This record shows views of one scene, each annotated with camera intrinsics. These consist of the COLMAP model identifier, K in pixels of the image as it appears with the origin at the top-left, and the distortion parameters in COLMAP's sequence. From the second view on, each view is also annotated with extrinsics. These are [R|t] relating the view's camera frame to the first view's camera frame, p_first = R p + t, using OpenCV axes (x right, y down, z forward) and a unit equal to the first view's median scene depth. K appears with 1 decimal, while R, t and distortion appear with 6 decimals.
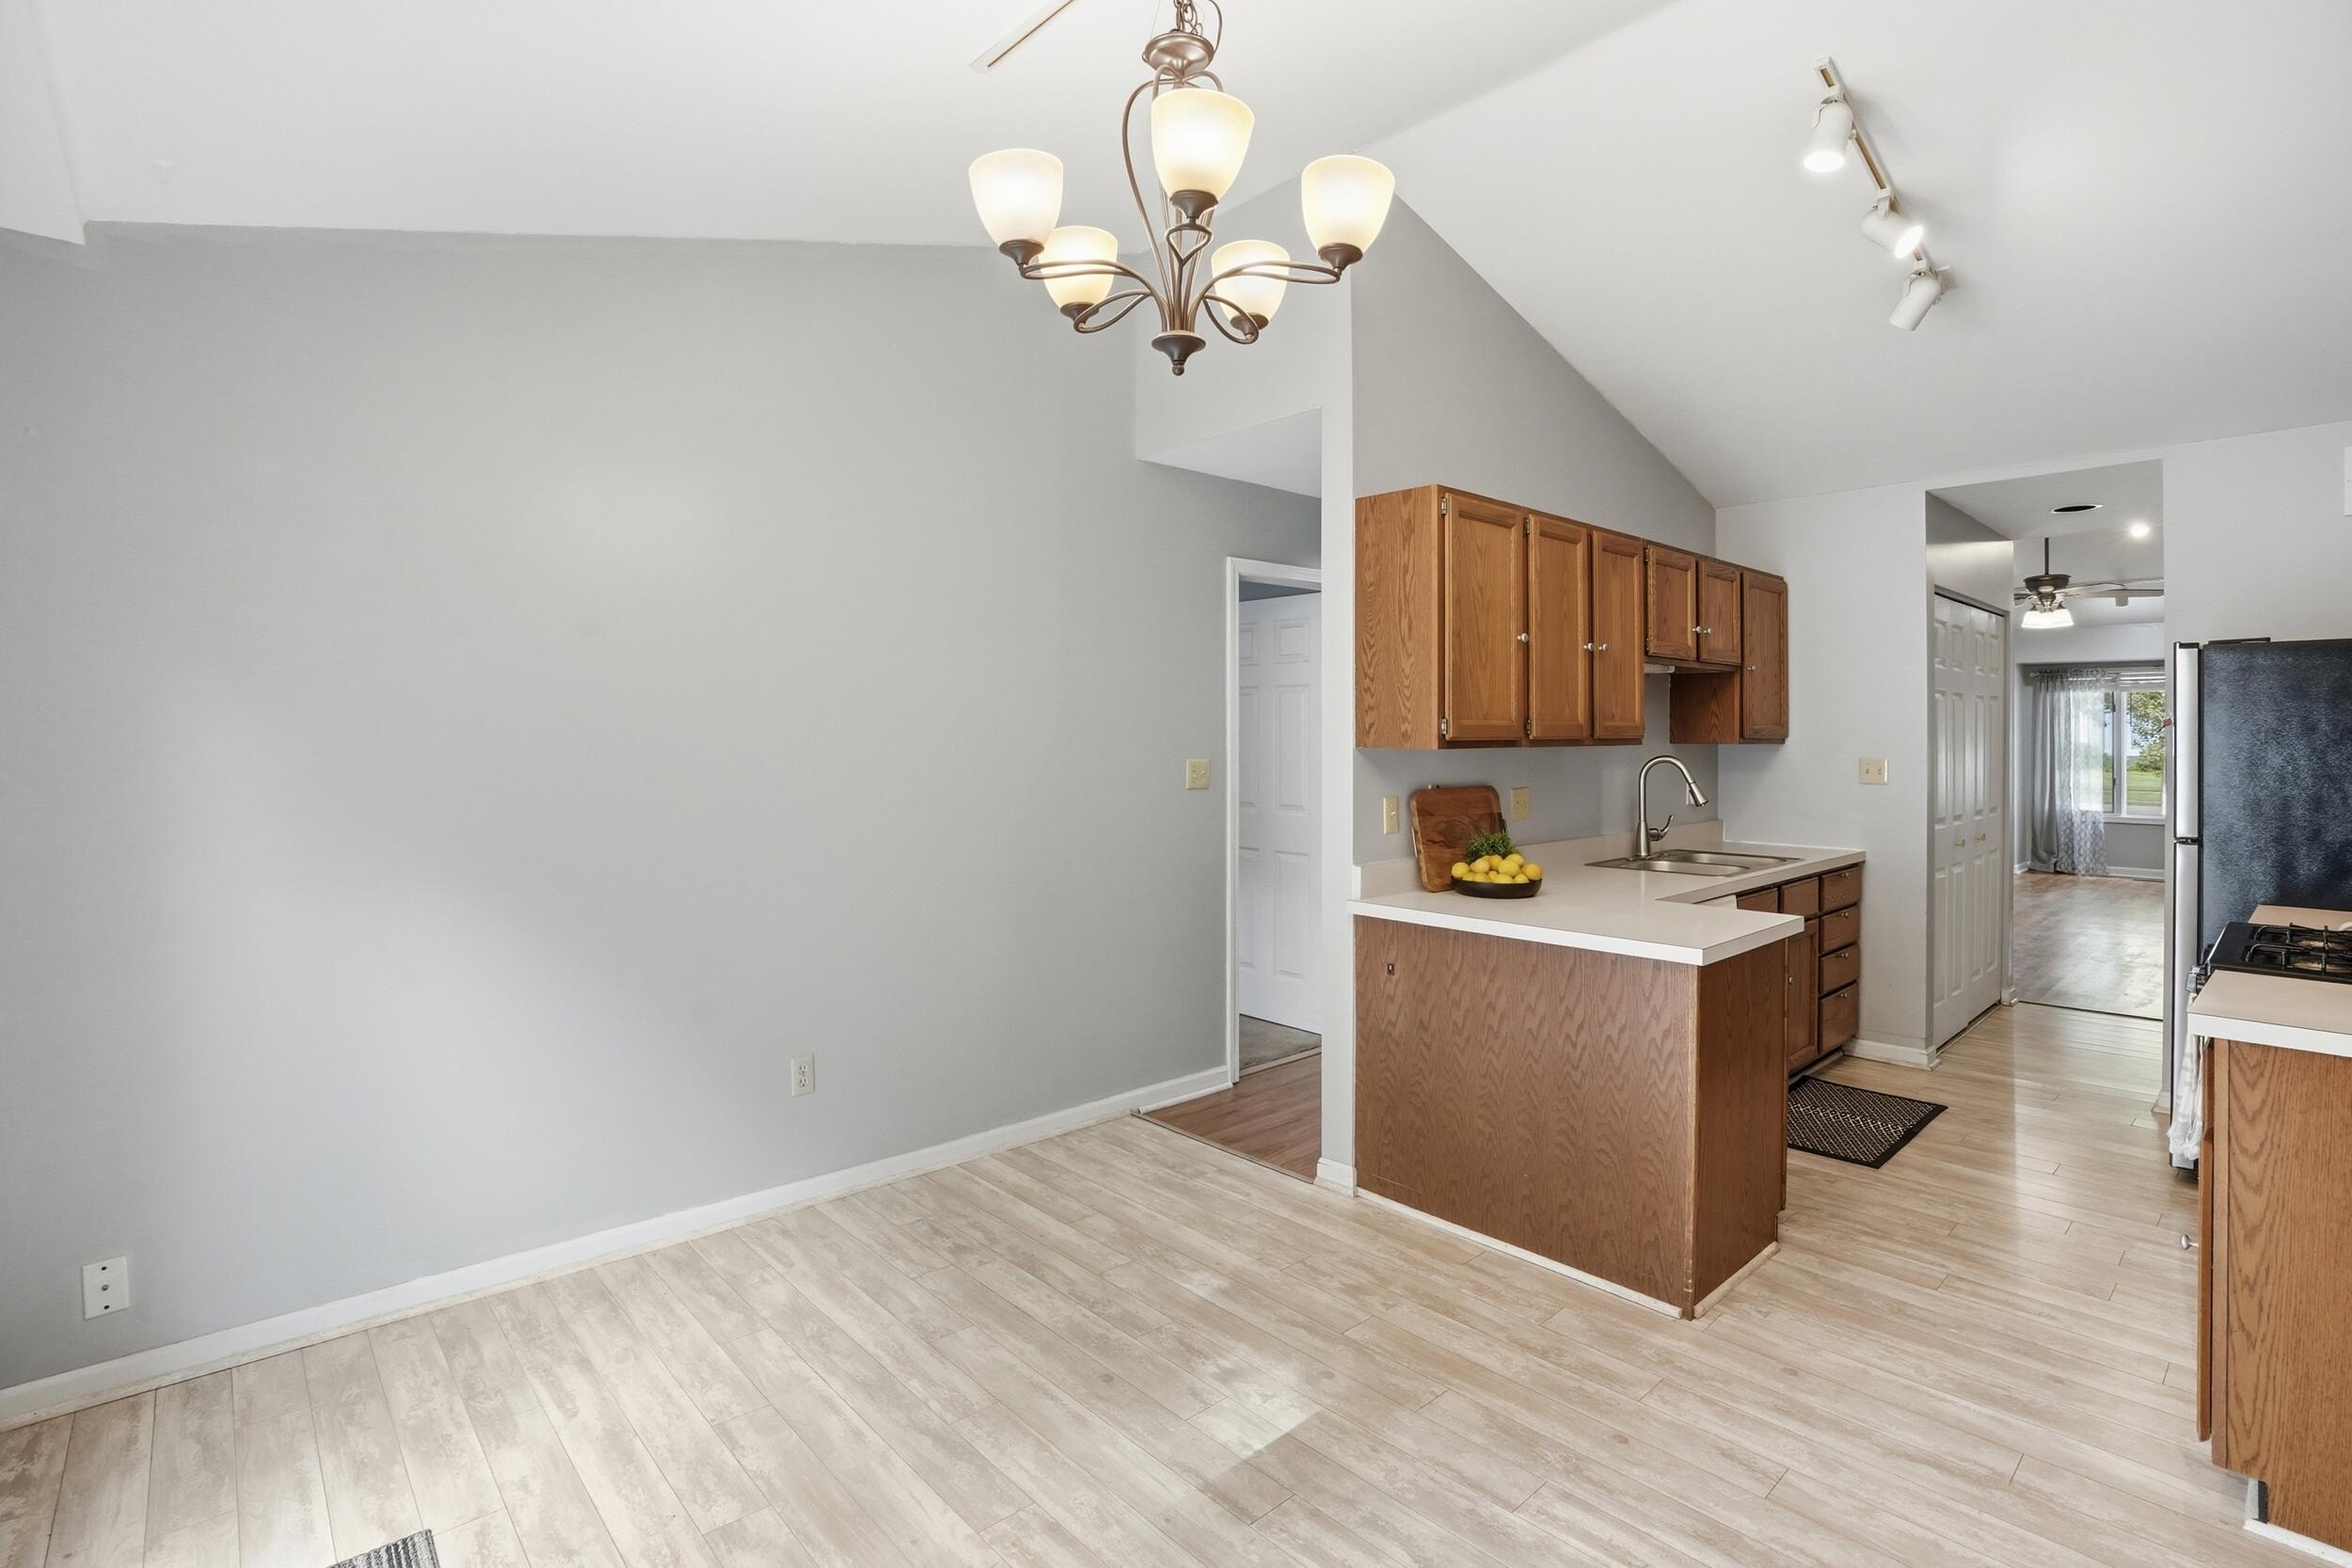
lens RADIAL K [[1083.3, 0, 1189.5], [0, 1083.3, 772.2], [0, 0, 1]] dist [-0.000969, 0.000619]
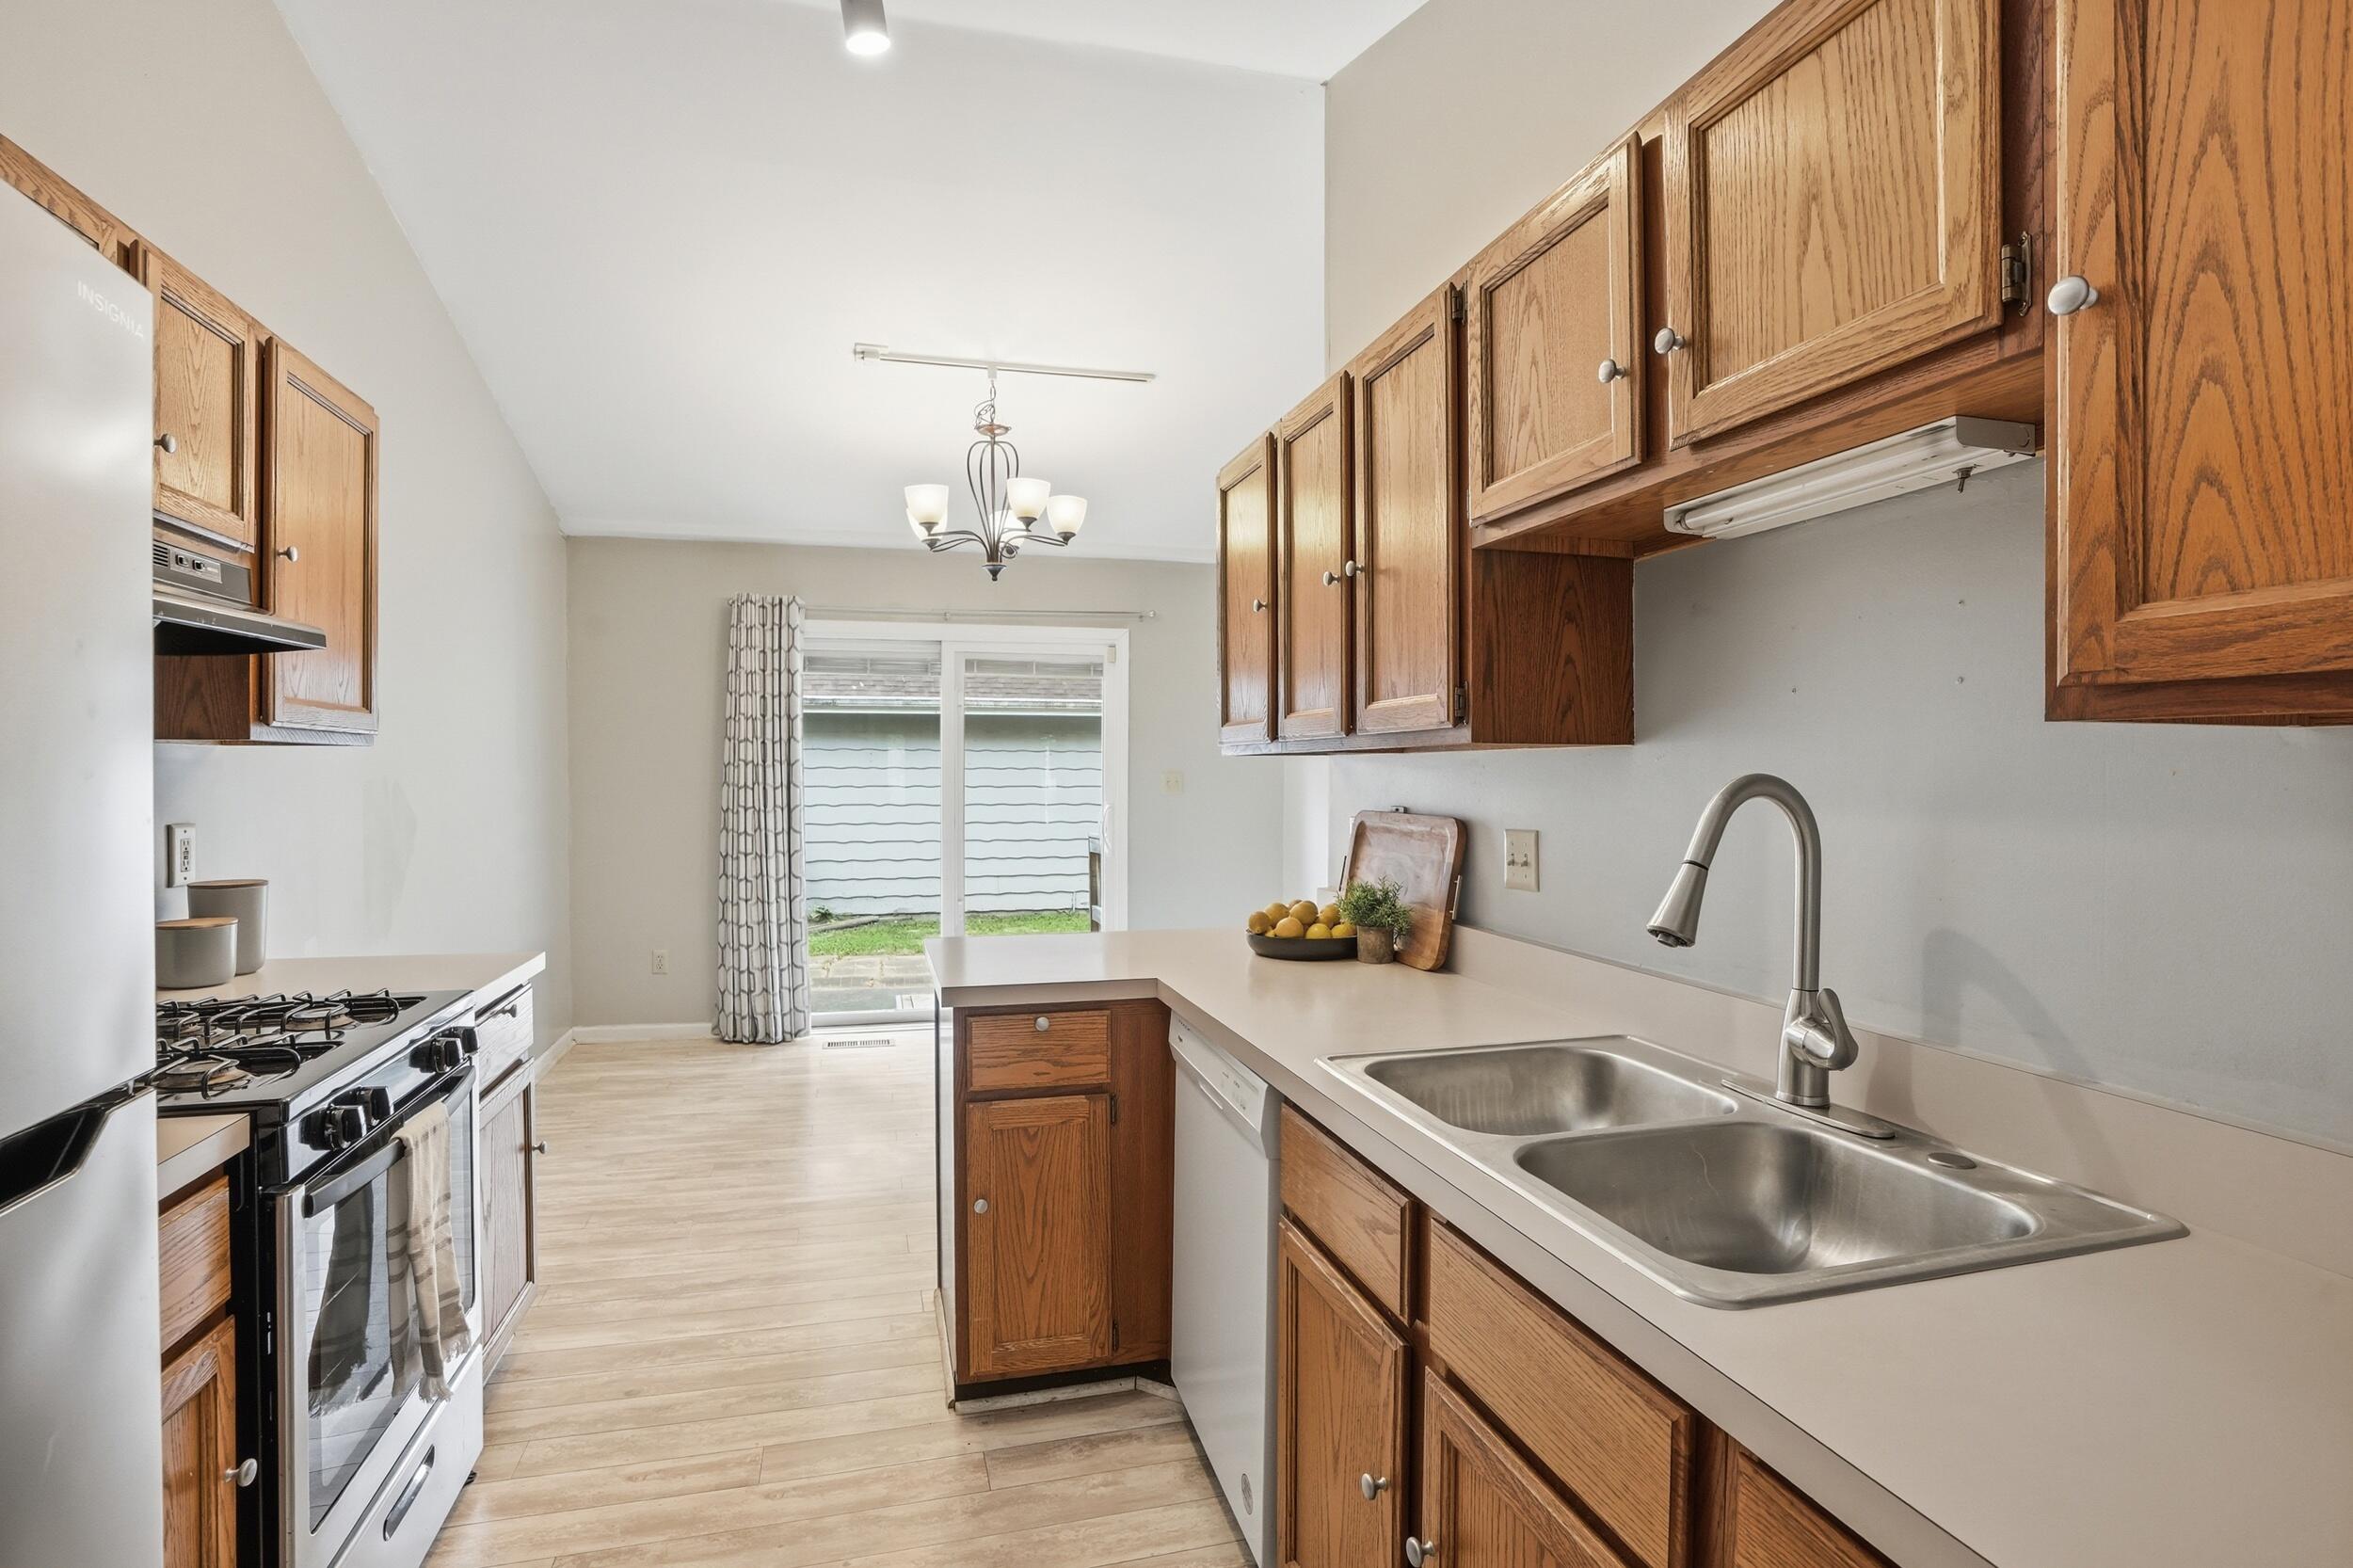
lens RADIAL K [[1177.4, 0, 1184.8], [0, 1177.4, 767.1], [0, 0, 1]] dist [-0.063503, 0.027860]
pose [[-0.455197, 0.000743, -0.890391, 1.024099], [-0.027854, 0.999498, 0.015074, -0.015160], [0.889955, 0.031663, -0.454948, 1.298306]]
